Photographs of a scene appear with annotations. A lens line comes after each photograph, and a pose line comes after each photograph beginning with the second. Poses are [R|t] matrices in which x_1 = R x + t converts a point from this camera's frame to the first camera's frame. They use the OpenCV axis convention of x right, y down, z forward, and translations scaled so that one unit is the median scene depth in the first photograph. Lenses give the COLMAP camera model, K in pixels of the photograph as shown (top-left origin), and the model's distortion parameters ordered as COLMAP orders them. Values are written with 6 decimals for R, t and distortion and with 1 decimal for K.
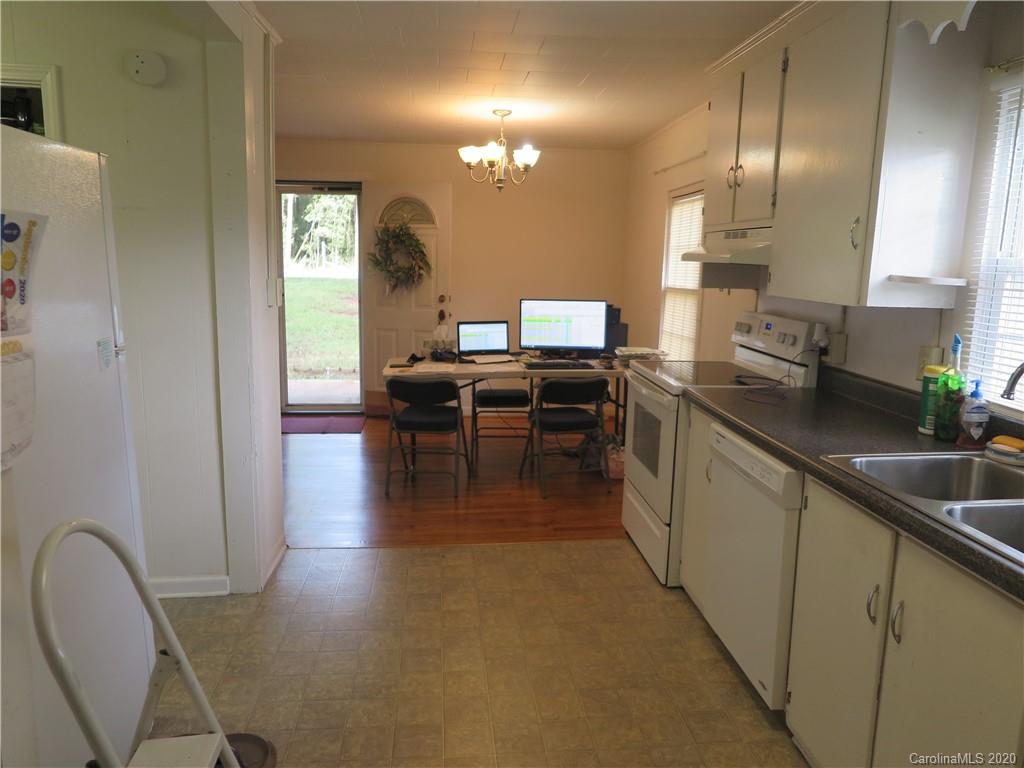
lens RADIAL K [[737.9, 0, 514.2], [0, 737.9, 382.9], [0, 0, 1]] dist [-0.013869, 0.008014]
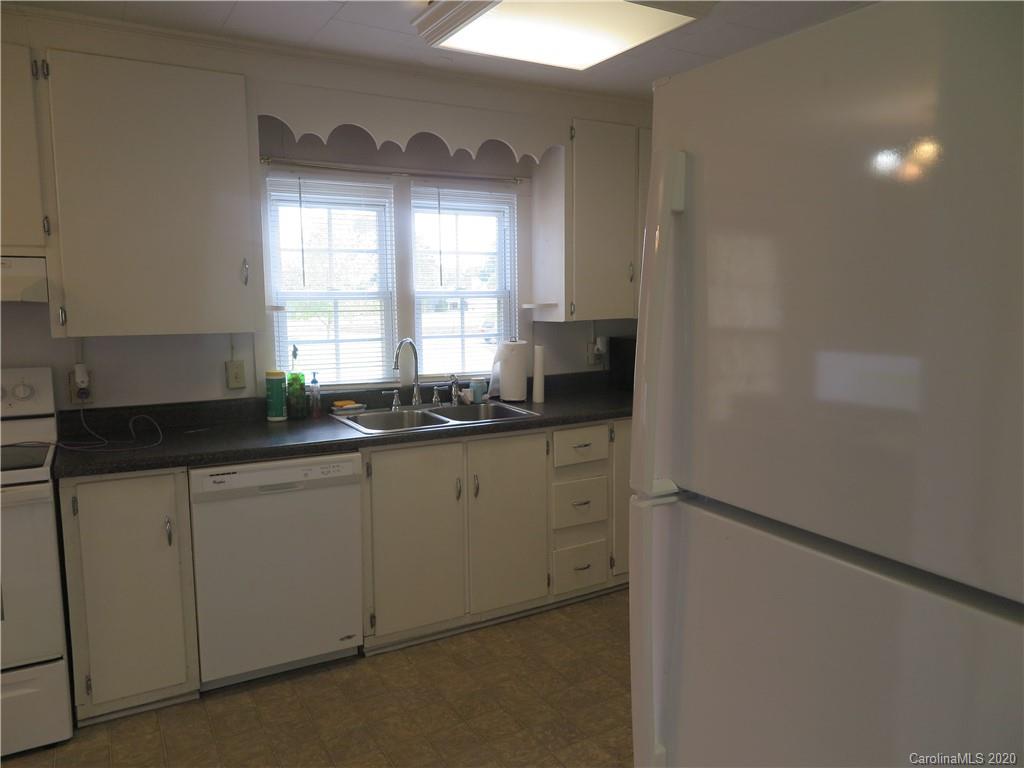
lens RADIAL K [[737.9, 0, 514.2], [0, 737.9, 382.9], [0, 0, 1]] dist [-0.013869, 0.008014]
pose [[-0.418496, -0.118552, 0.900448, -1.031012], [0.156720, 0.967146, 0.200171, -0.250595], [-0.894595, 0.224889, -0.386167, 1.392725]]
